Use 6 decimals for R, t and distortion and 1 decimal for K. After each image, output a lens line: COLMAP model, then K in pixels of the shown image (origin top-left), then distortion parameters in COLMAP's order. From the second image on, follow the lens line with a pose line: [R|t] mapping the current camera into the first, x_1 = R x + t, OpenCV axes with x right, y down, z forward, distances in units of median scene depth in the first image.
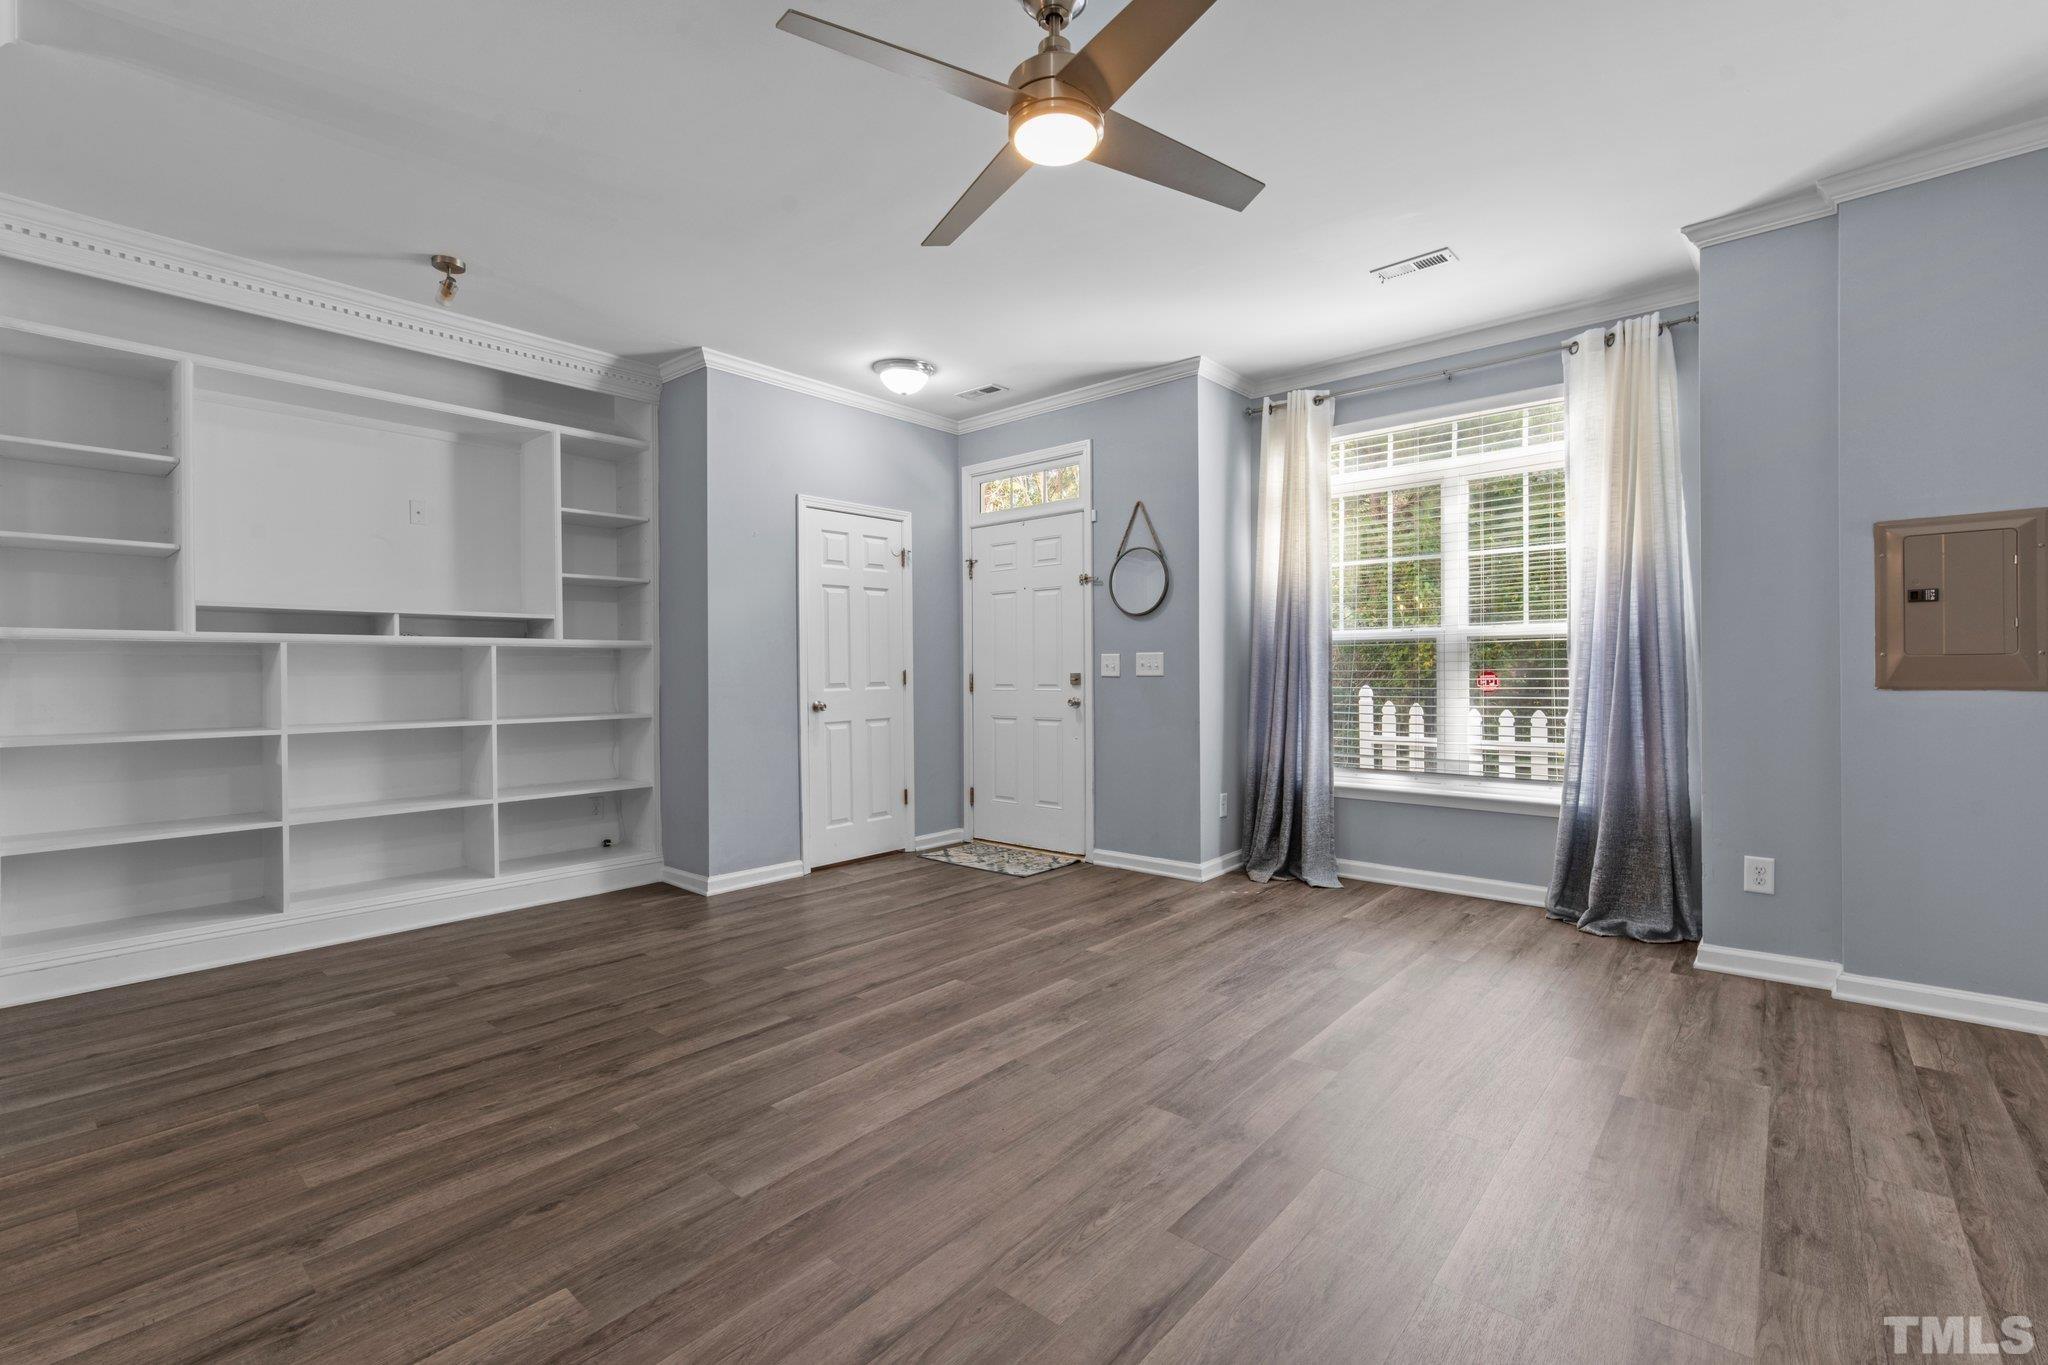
lens RADIAL K [[904.1, 0, 1013.8], [0, 904.1, 681.2], [0, 0, 1]] dist [0.002195, 0.000051]
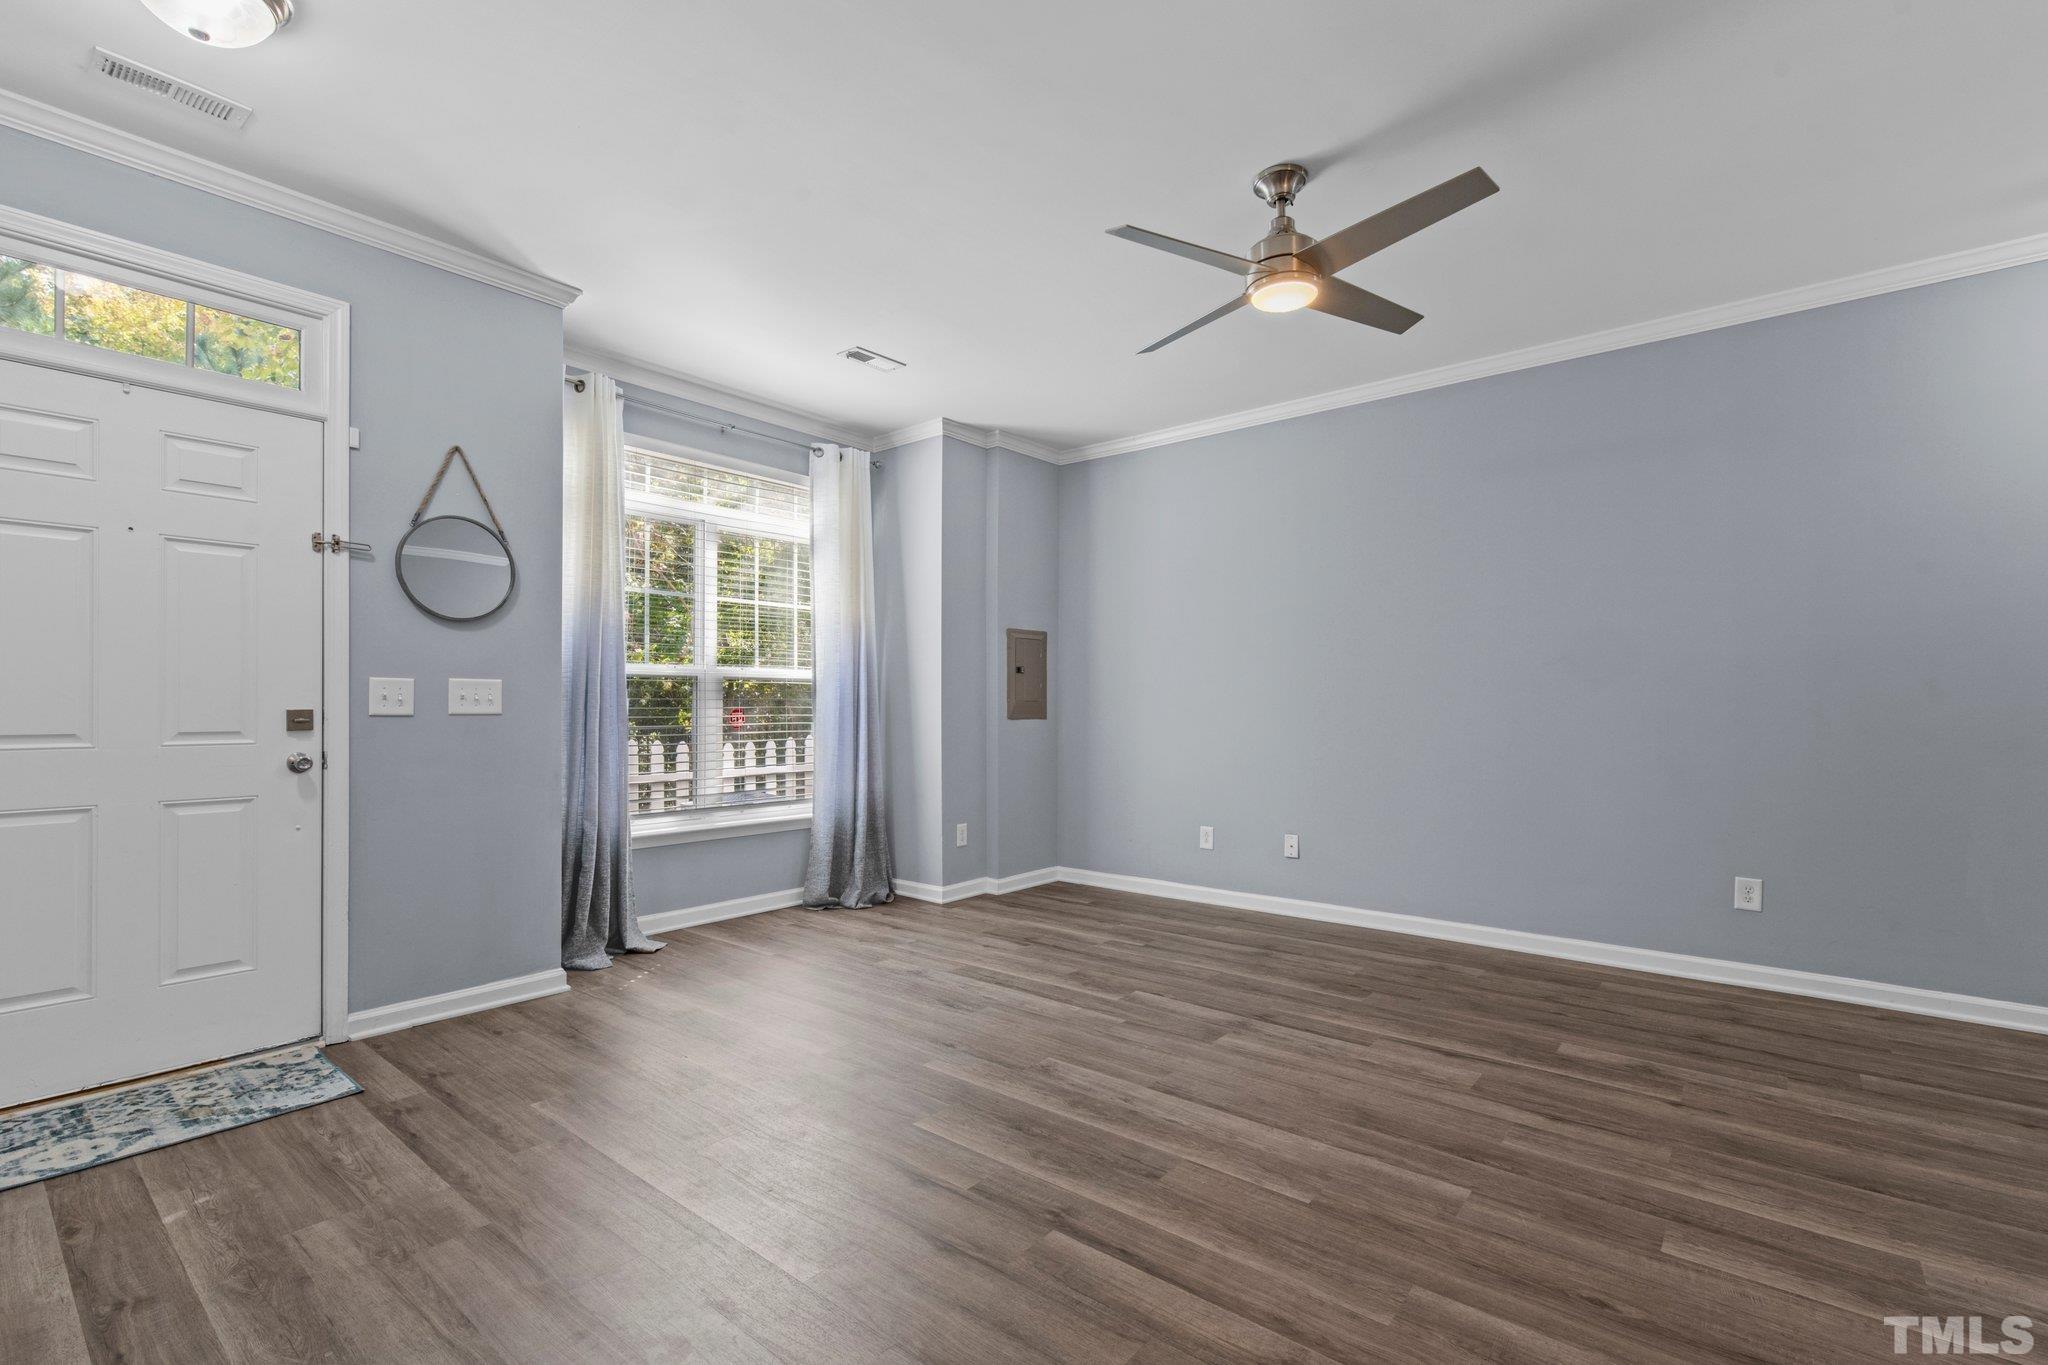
lens RADIAL K [[904.1, 0, 1052.6], [0, 904.1, 709.9], [0, 0, 1]] dist [0.002195, 0.000051]
pose [[-0.049944, 0.003288, 0.998747, -0.639020], [0.010113, 0.999945, -0.002787, -0.003123], [-0.998701, 0.009961, -0.049975, 0.728329]]
